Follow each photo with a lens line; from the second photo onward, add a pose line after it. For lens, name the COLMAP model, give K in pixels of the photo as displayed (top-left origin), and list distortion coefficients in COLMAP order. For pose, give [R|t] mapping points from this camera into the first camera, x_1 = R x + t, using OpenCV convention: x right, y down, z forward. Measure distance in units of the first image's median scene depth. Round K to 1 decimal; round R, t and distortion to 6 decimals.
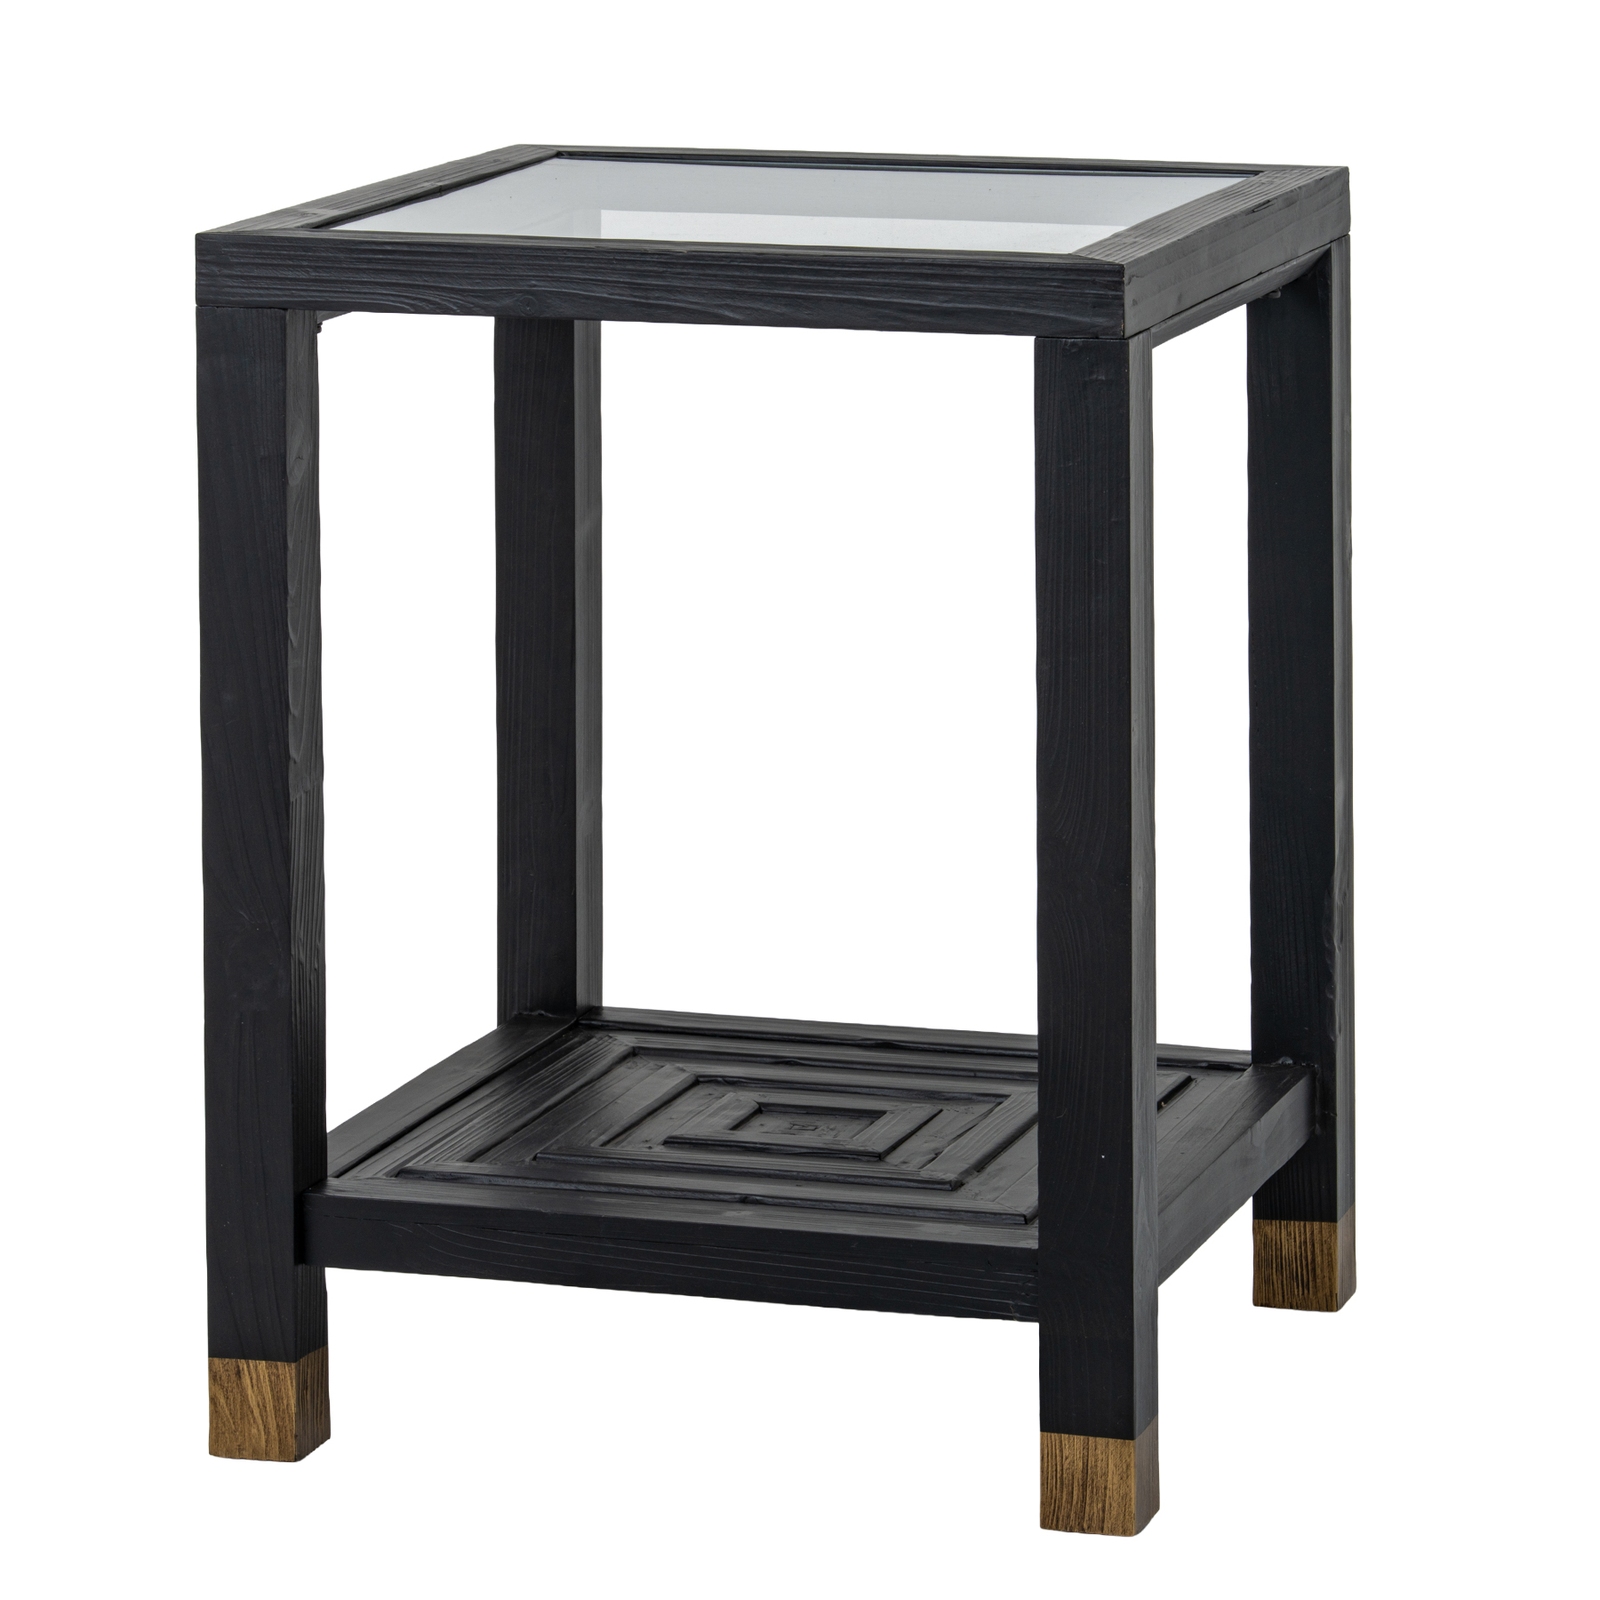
lens RADIAL K [[7135.2, 0, 800.0], [0, 7135.2, 800.0], [0, 0, 1]] dist [-0.005908, -0.479496]
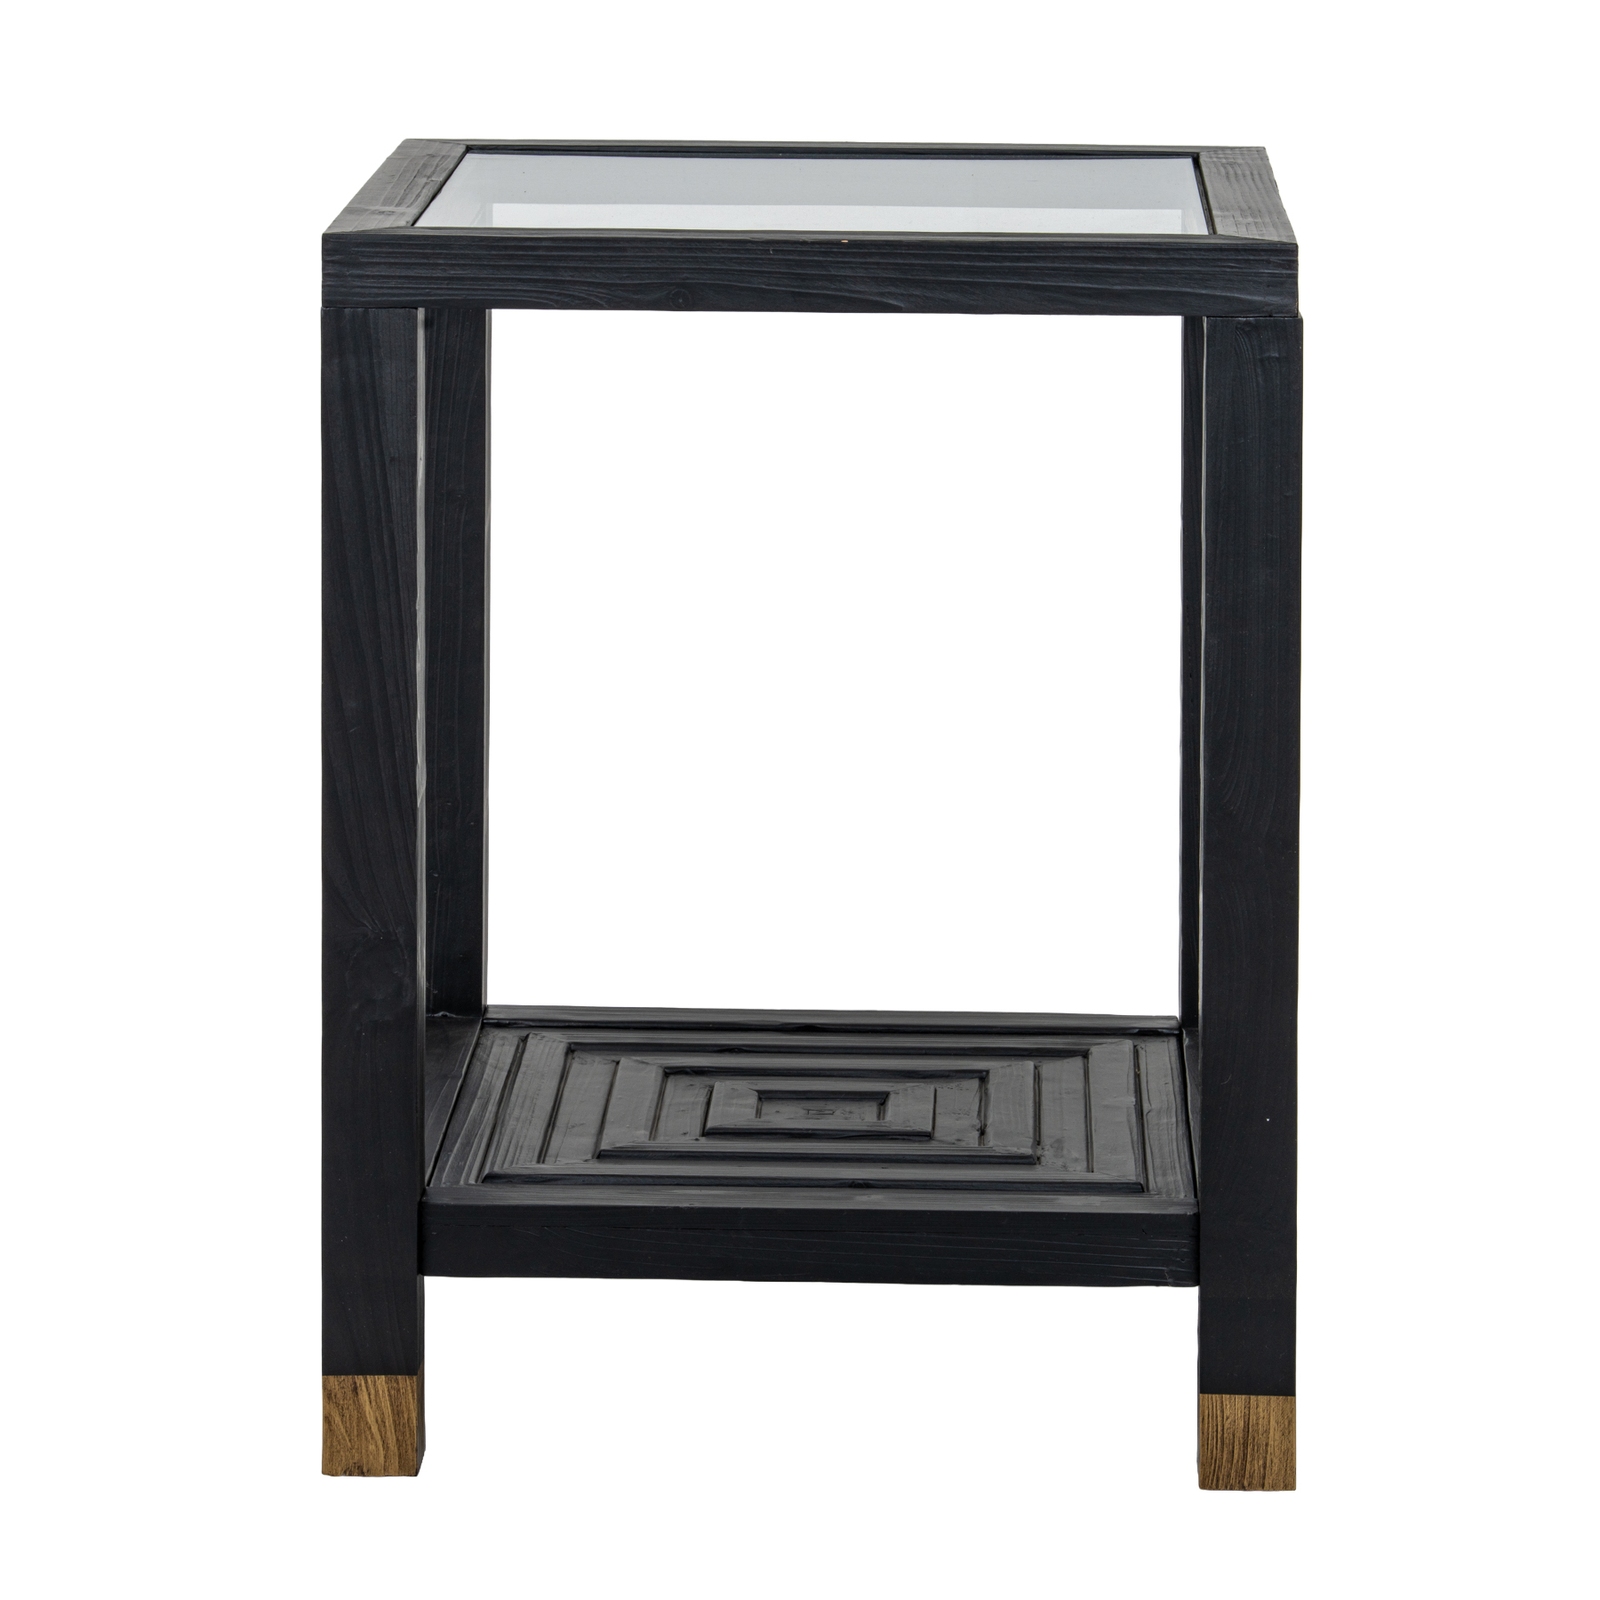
lens RADIAL K [[7135.2, 0, 800.0], [0, 7135.2, 800.0], [0, 0, 1]] dist [-0.005908, -0.479496]
pose [[0.963502, -0.042598, 0.264289, -0.285941], [0.042186, 0.999084, 0.007233, -0.005752], [-0.264355, 0.004180, 0.964416, 0.034365]]
